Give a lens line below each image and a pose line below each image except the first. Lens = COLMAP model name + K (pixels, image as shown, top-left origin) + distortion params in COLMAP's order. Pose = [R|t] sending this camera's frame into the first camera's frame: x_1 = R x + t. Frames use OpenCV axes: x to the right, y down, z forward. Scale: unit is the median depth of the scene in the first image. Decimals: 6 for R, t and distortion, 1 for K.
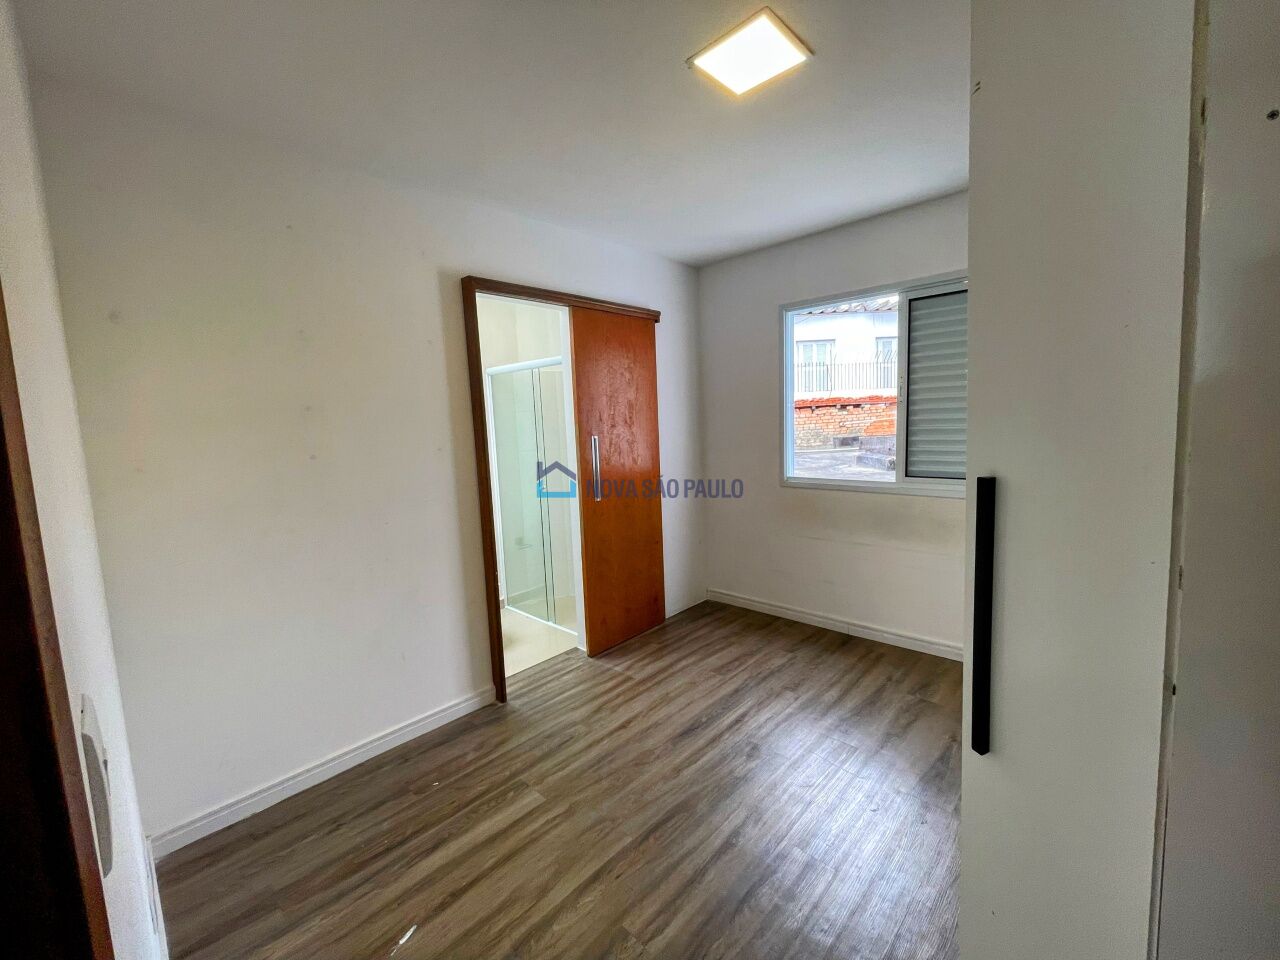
lens RADIAL K [[518.1, 0, 630.5], [0, 518.1, 475.6], [0, 0, 1]] dist [-0.007520, 0.001812]
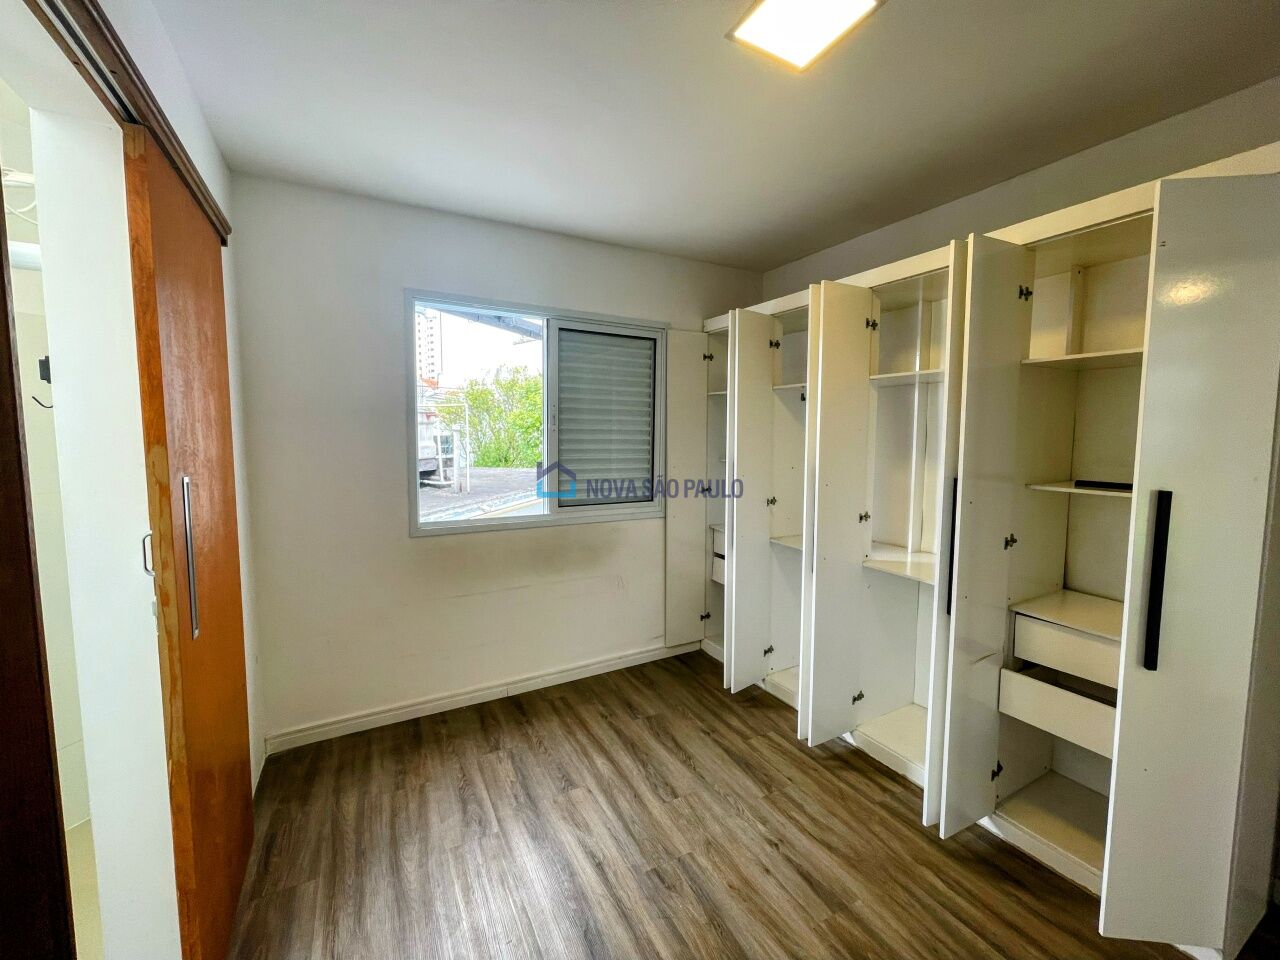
lens RADIAL K [[518.1, 0, 638.3], [0, 518.1, 480.1], [0, 0, 1]] dist [-0.007520, 0.001812]
pose [[0.291781, -0.037443, 0.955752, -0.342078], [0.080242, 0.996669, 0.014549, -0.049192], [-0.953113, 0.072447, 0.293813, 0.547228]]
